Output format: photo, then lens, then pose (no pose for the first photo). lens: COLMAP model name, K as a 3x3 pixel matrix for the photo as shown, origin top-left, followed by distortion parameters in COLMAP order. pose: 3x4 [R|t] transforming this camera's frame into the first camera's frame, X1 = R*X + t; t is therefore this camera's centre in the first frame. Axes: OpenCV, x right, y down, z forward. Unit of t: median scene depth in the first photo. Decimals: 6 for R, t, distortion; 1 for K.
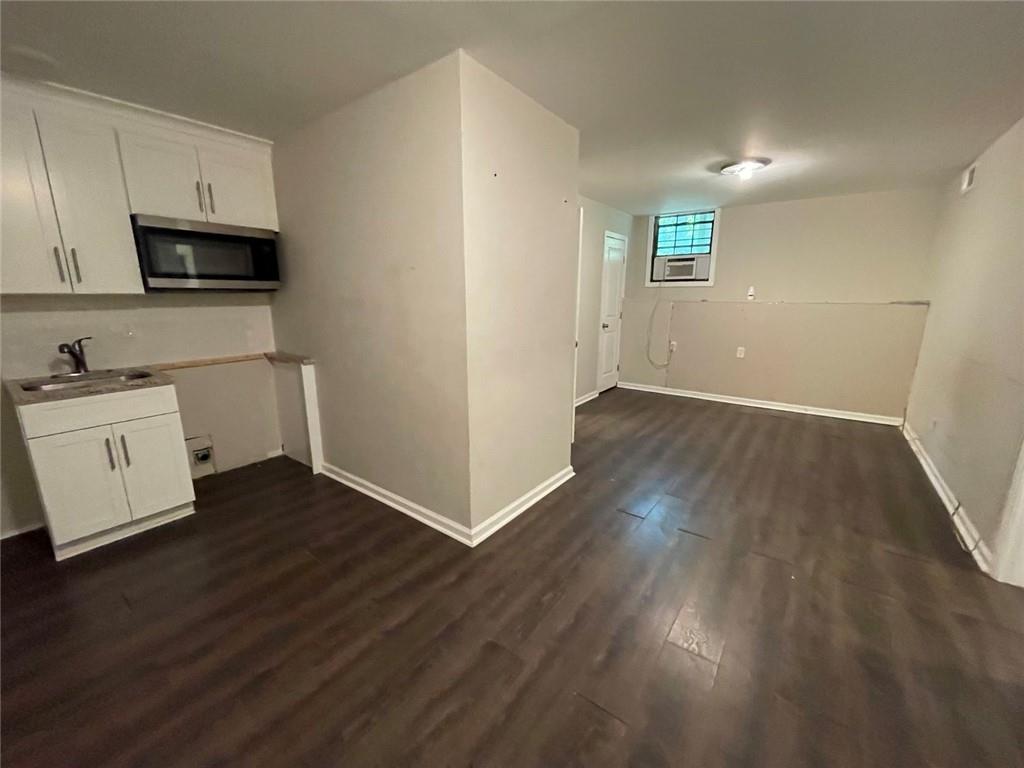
lens RADIAL K [[412.4, 0, 508.4], [0, 412.4, 387.4], [0, 0, 1]] dist [-0.012843, 0.008335]
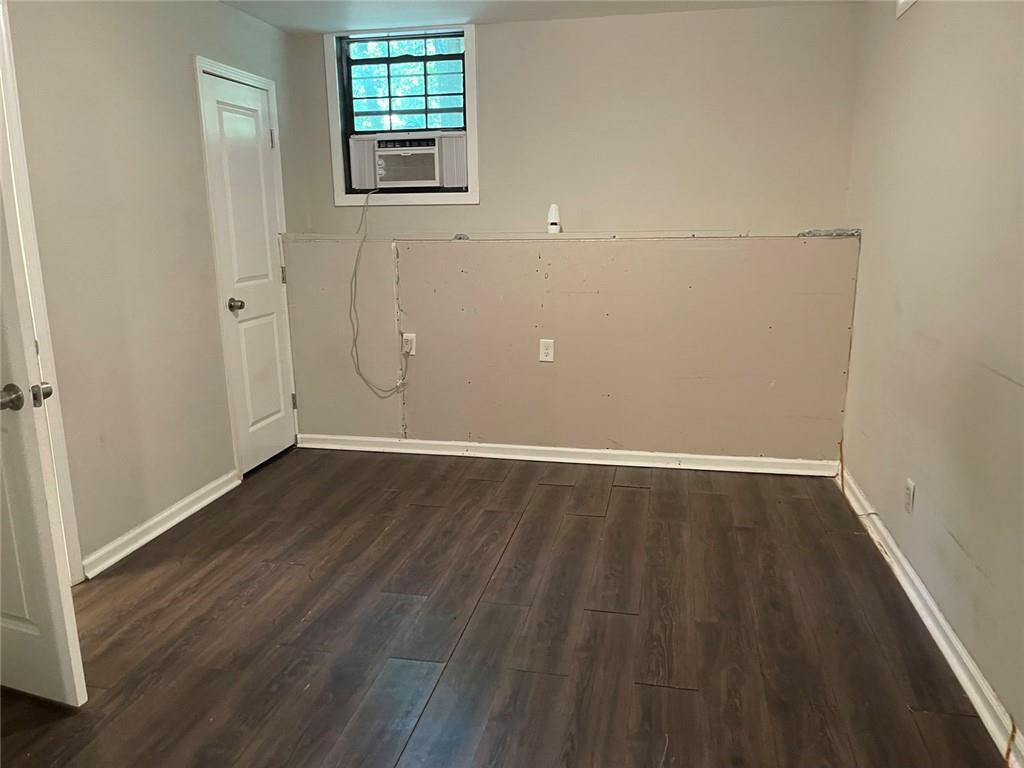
lens RADIAL K [[760.8, 0, 509.7], [0, 760.8, 387.6], [0, 0, 1]] dist [0.035698, -0.003437]
pose [[0.908319, -0.102855, 0.405435, 0.174927], [0.104326, 0.994370, 0.018535, -0.060419], [-0.405059, 0.025461, 0.913936, 0.239586]]
